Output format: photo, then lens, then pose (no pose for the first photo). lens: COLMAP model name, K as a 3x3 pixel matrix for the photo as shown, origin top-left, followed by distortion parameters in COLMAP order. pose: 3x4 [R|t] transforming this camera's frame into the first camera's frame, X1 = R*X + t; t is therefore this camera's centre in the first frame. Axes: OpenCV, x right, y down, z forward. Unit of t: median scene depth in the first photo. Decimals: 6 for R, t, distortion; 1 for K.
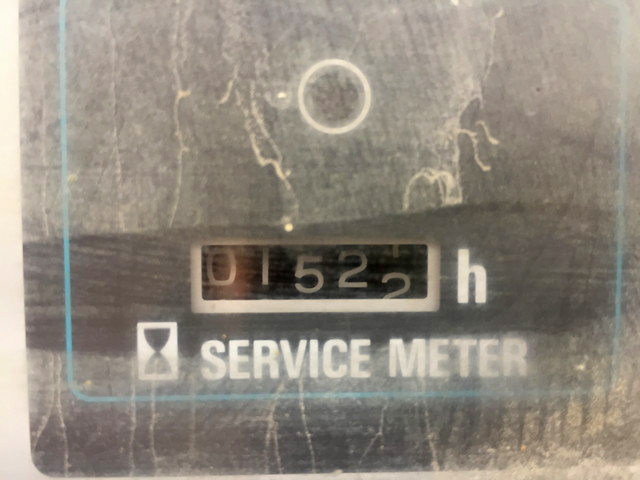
lens RADIAL K [[551.6, 0, 321.1], [0, 551.6, 233.2], [0, 0, 1]] dist [0.062253, -0.106070]
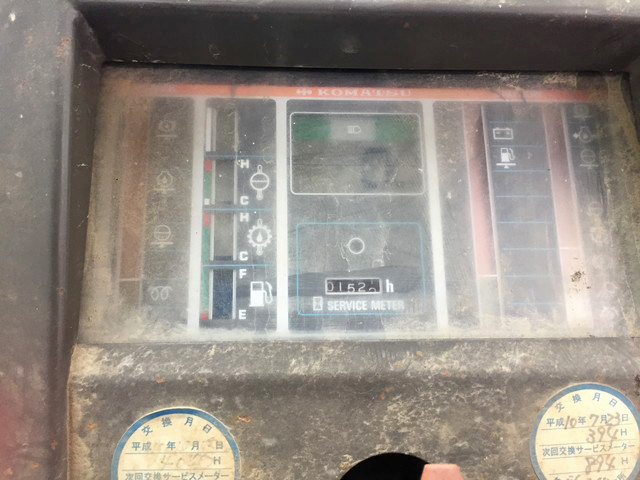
lens RADIAL K [[551.6, 0, 321.8], [0, 551.6, 241.3], [0, 0, 1]] dist [0.062253, -0.106070]
pose [[0.999215, -0.014762, 0.036754, -0.408140], [0.024150, 0.962577, -0.269930, 0.896379], [-0.031394, 0.270606, 0.962178, -3.215207]]
